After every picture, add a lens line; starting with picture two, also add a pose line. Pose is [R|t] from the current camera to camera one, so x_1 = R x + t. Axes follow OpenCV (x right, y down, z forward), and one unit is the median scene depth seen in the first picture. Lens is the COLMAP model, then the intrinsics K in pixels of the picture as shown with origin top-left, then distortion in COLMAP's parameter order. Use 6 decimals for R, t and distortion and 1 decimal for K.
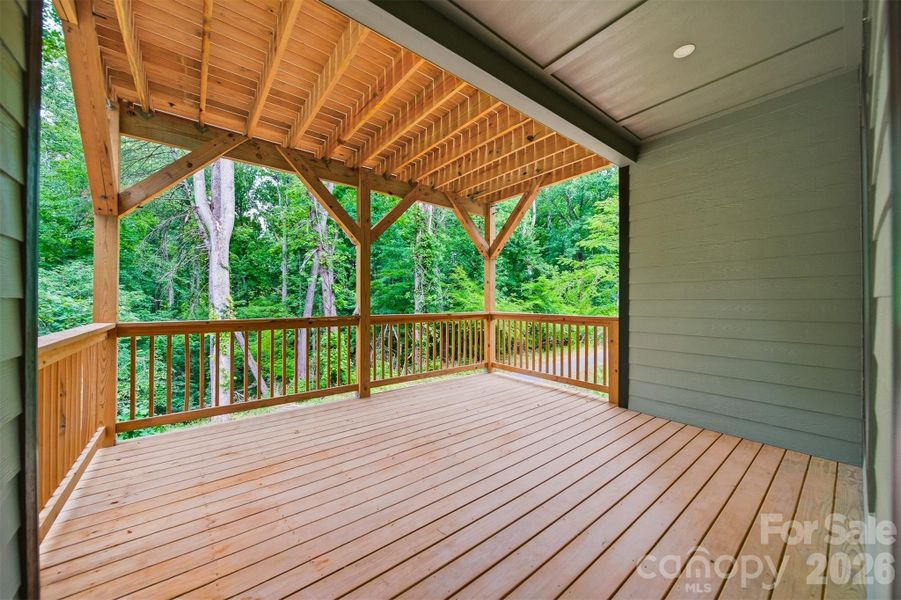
lens RADIAL K [[324.2, 0, 450.5], [0, 324.2, 300.0], [0, 0, 1]] dist [0.000114, -0.000007]
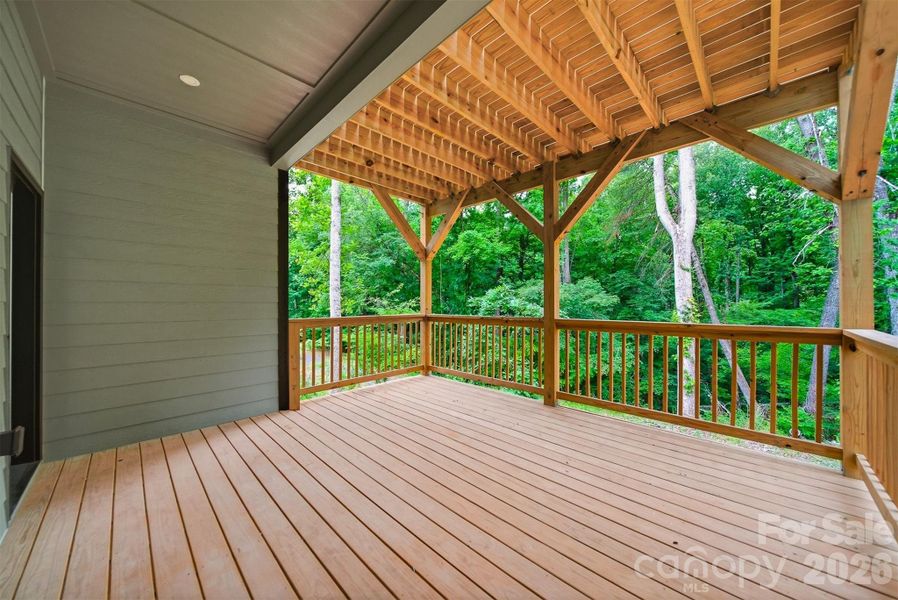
lens RADIAL K [[318.1, 0, 459.6], [0, 318.1, 299.7], [0, 0, 1]] dist [0.002069, 0.000150]
pose [[0.148541, -0.007521, -0.988878, 0.543126], [0.000533, 0.999972, -0.007526, 0.001156], [0.988906, 0.000591, 0.148541, 0.542567]]
